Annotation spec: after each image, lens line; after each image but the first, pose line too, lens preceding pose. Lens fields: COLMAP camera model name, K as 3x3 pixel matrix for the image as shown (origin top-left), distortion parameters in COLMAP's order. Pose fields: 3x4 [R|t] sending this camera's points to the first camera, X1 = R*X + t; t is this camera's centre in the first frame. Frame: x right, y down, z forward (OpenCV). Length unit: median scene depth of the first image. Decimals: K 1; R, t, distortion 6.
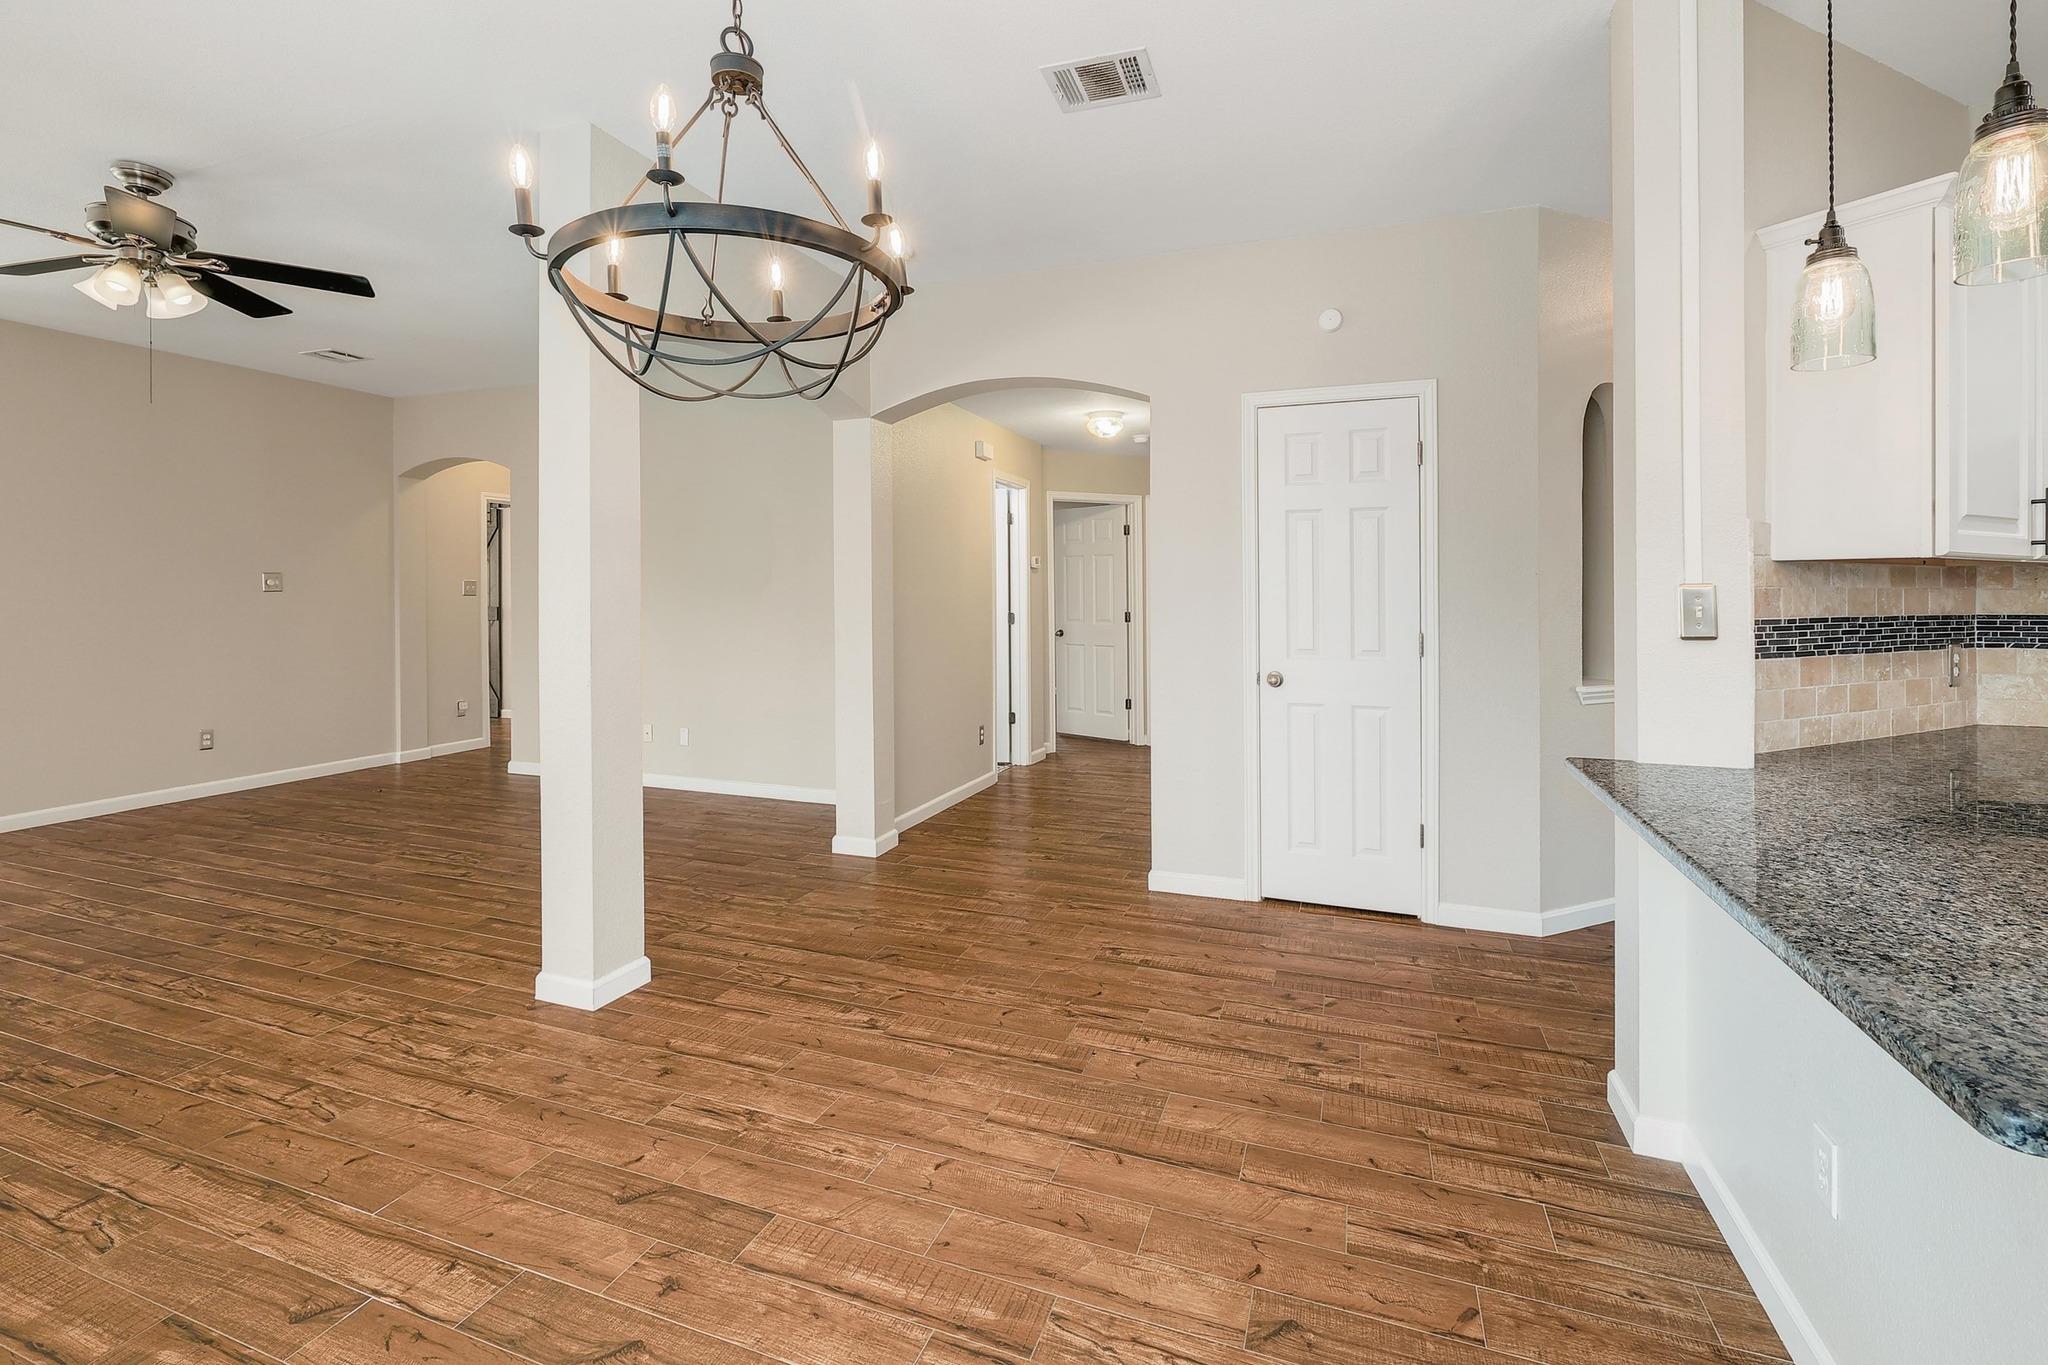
lens RADIAL K [[903.5, 0, 1020.8], [0, 903.5, 598.3], [0, 0, 1]] dist [-0.000826, -0.000081]
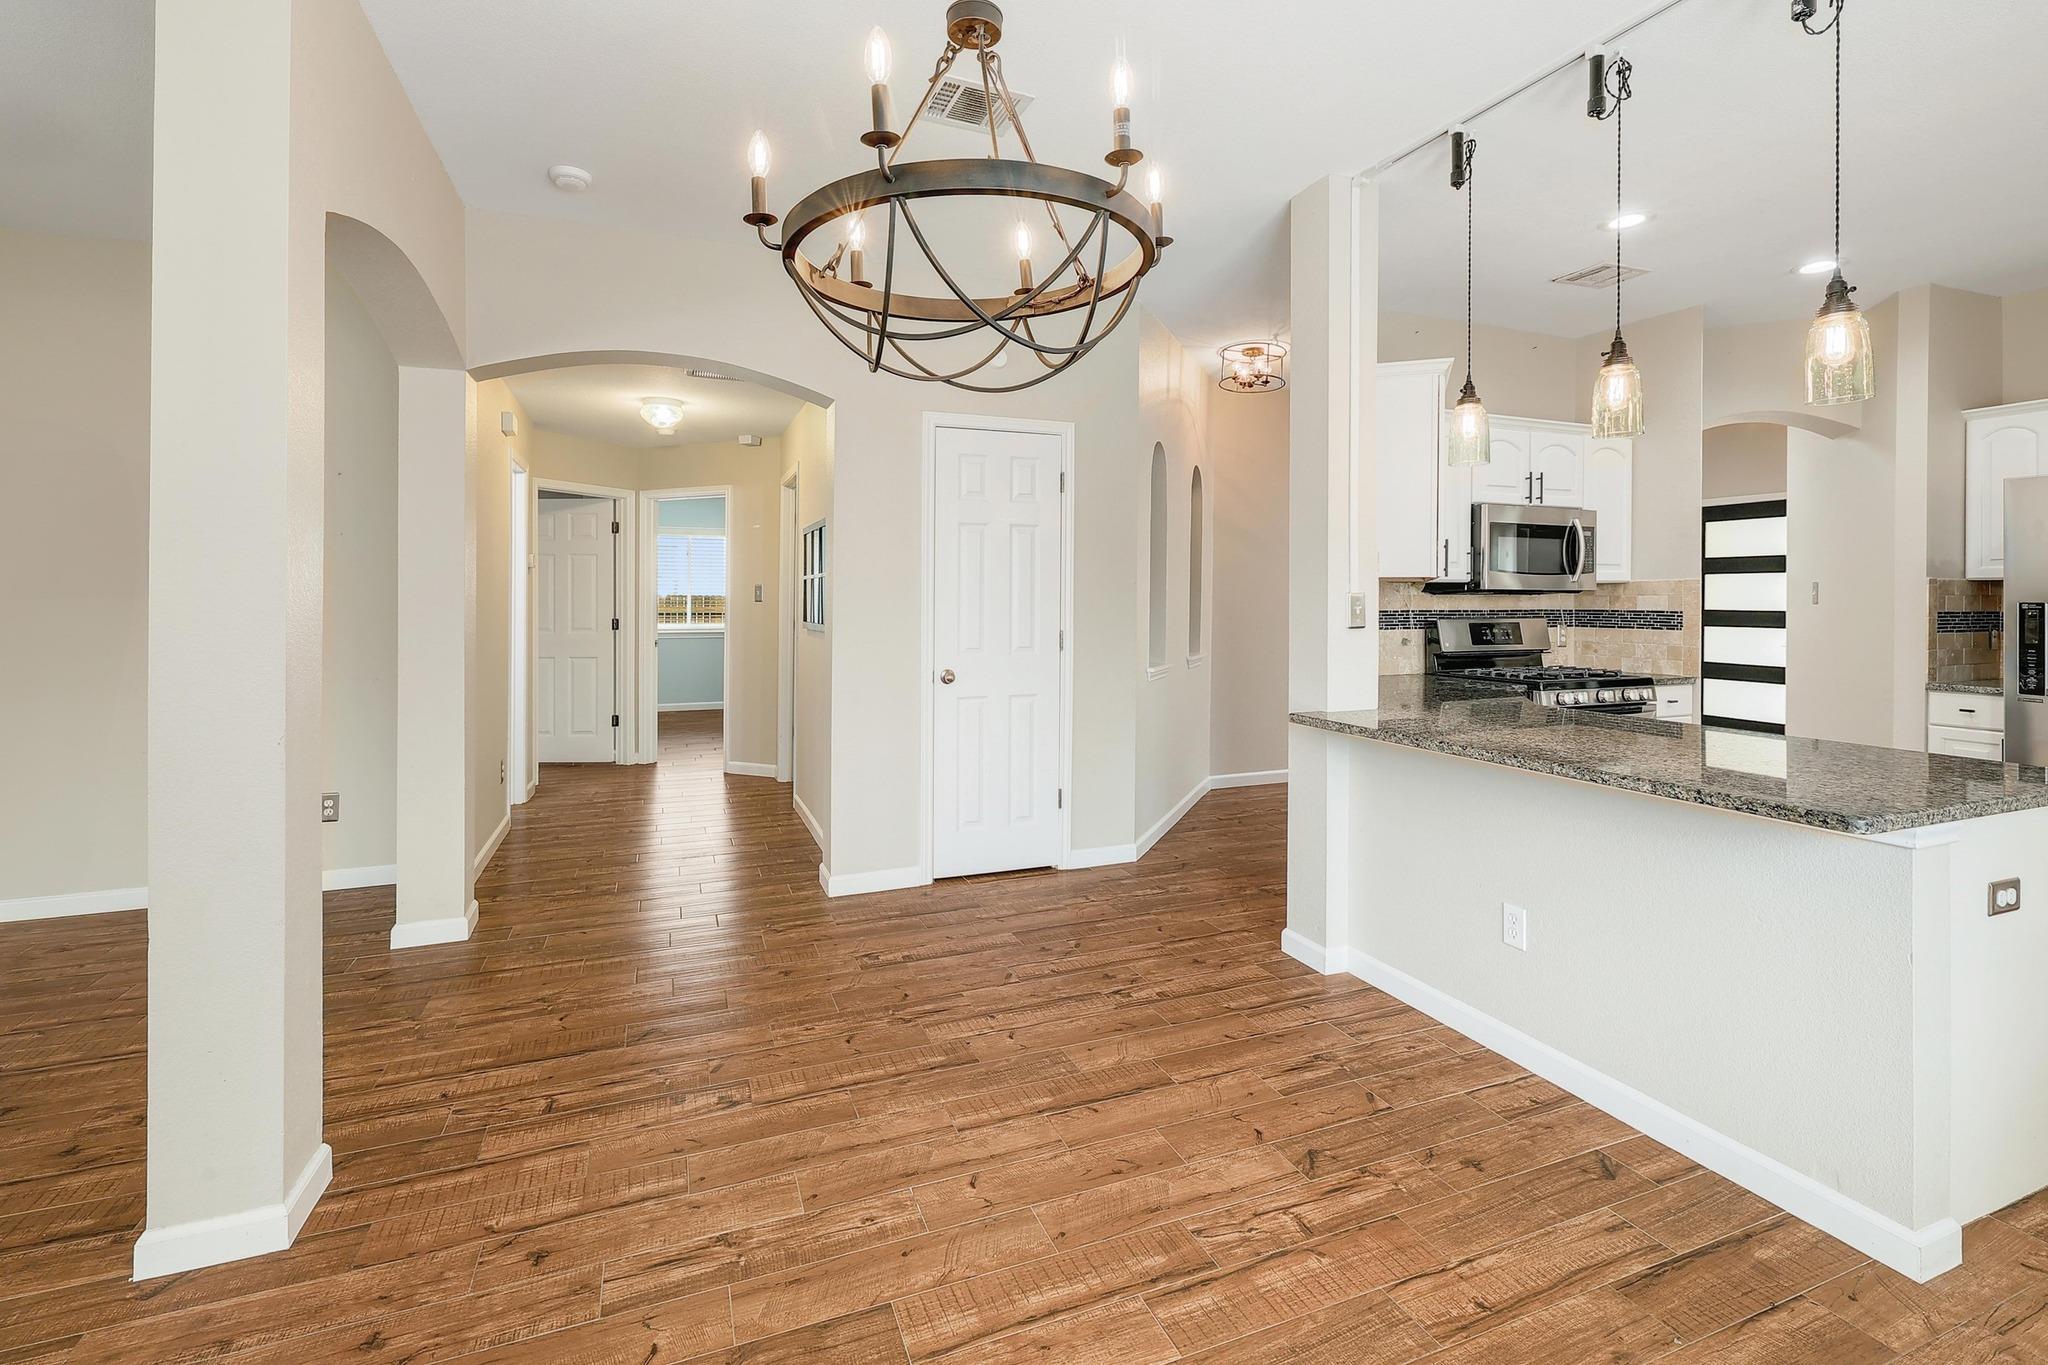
lens RADIAL K [[903.9, 0, 1017.1], [0, 903.9, 603.4], [0, 0, 1]] dist [-0.002254, 0.000298]
pose [[0.743507, -0.004651, 0.668712, -0.608110], [0.003656, 0.999989, 0.002890, -0.002674], [-0.668718, 0.000296, 0.743516, 0.206942]]
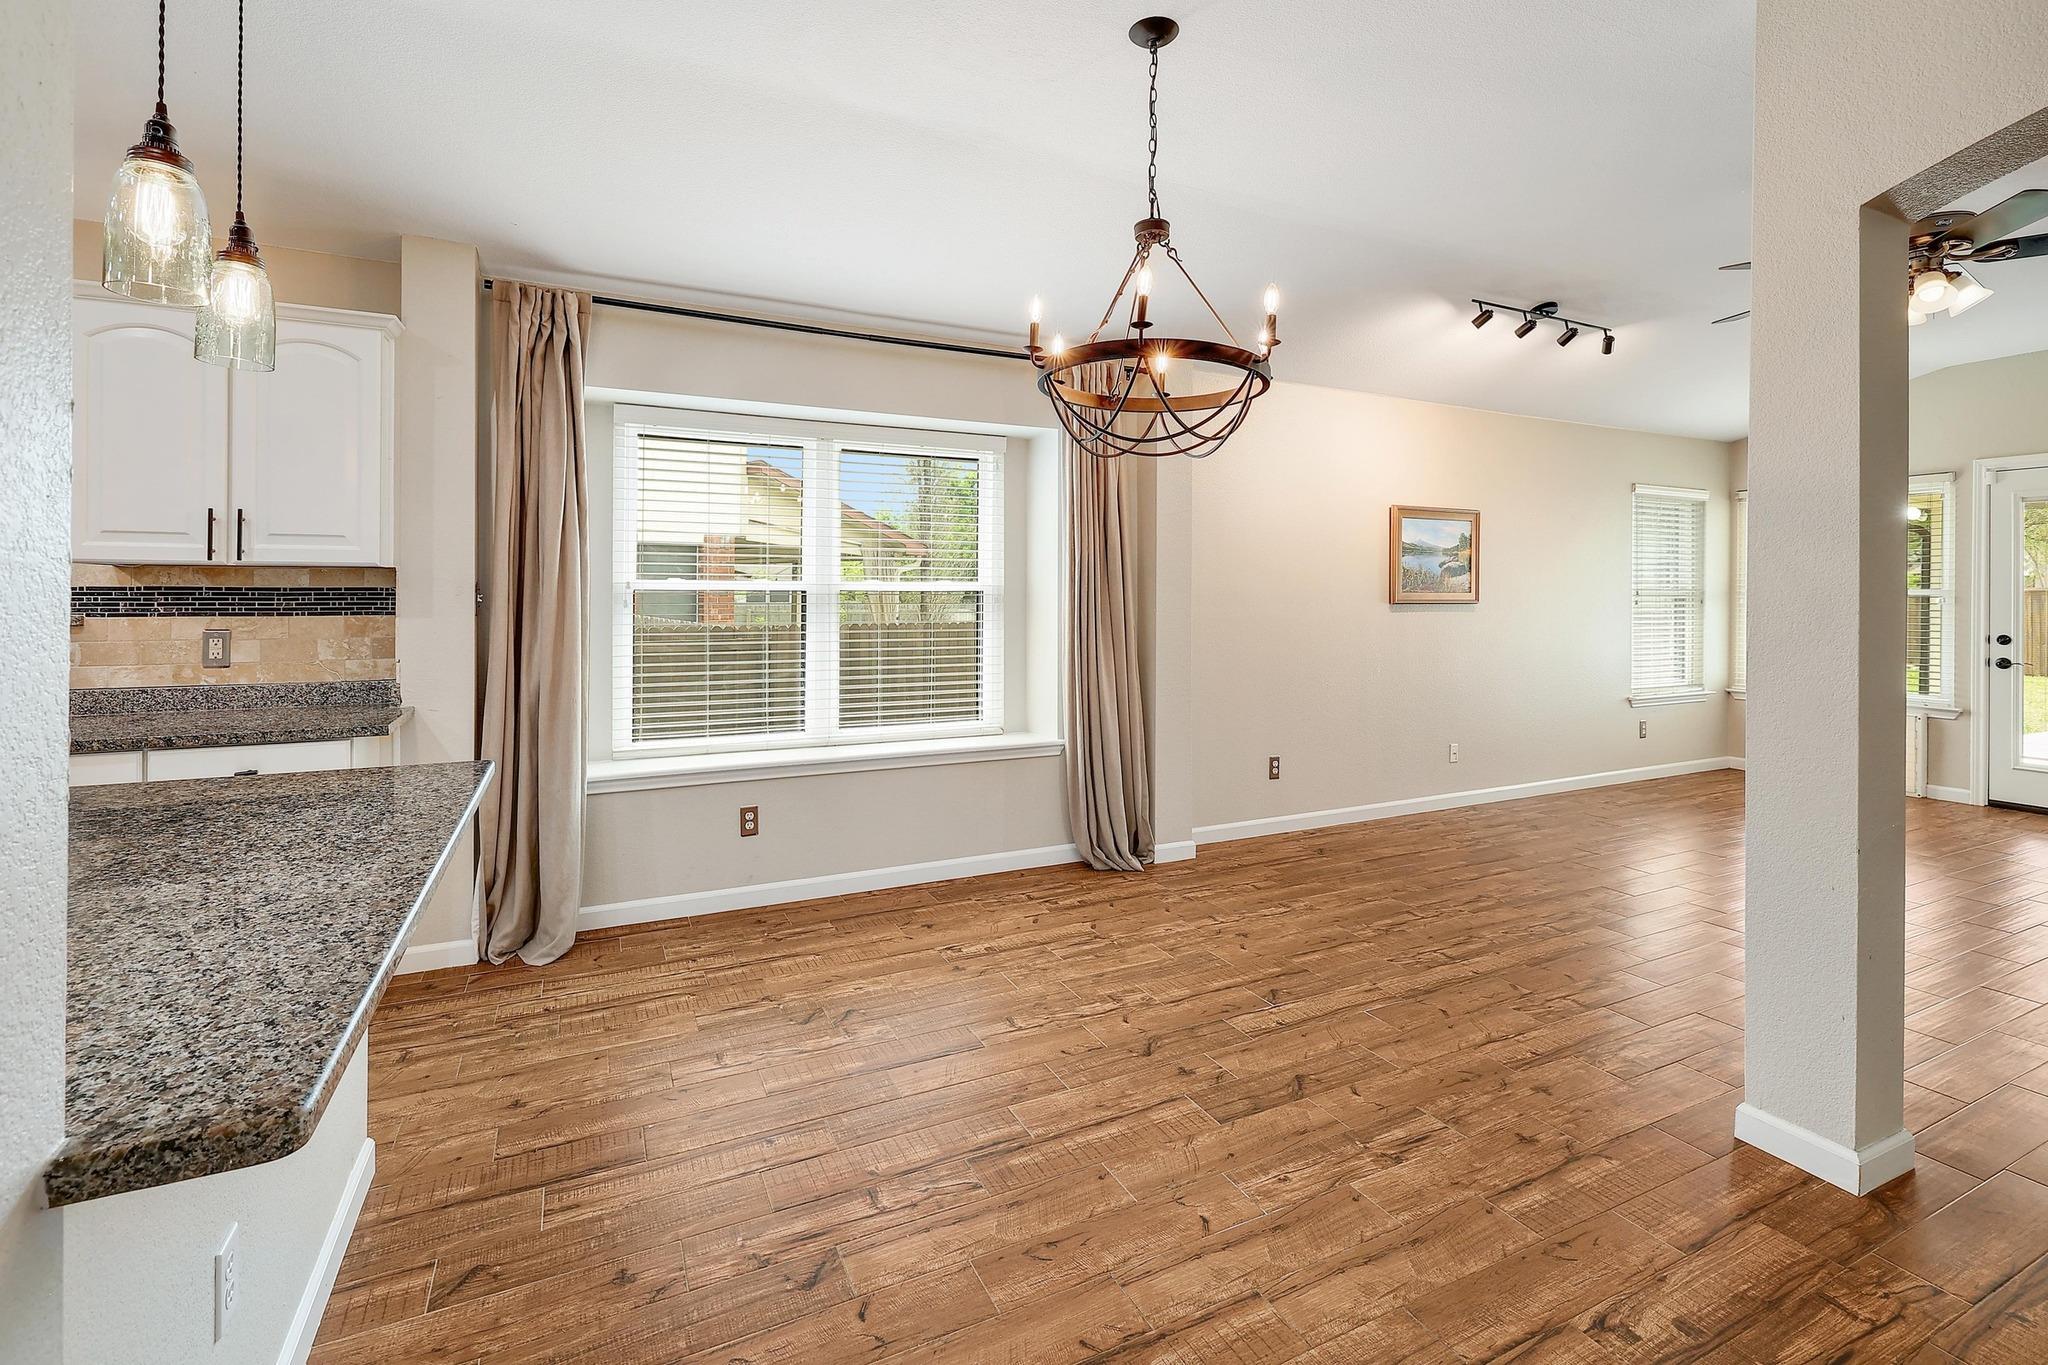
lens RADIAL K [[904.9, 0, 1017.0], [0, 904.9, 596.4], [0, 0, 1]] dist [-0.002803, -0.000046]
pose [[-0.692475, -0.000411, -0.721442, 0.604082], [-0.007487, 0.999950, 0.006617, -0.007867], [0.721403, 0.009983, -0.692443, 1.283180]]
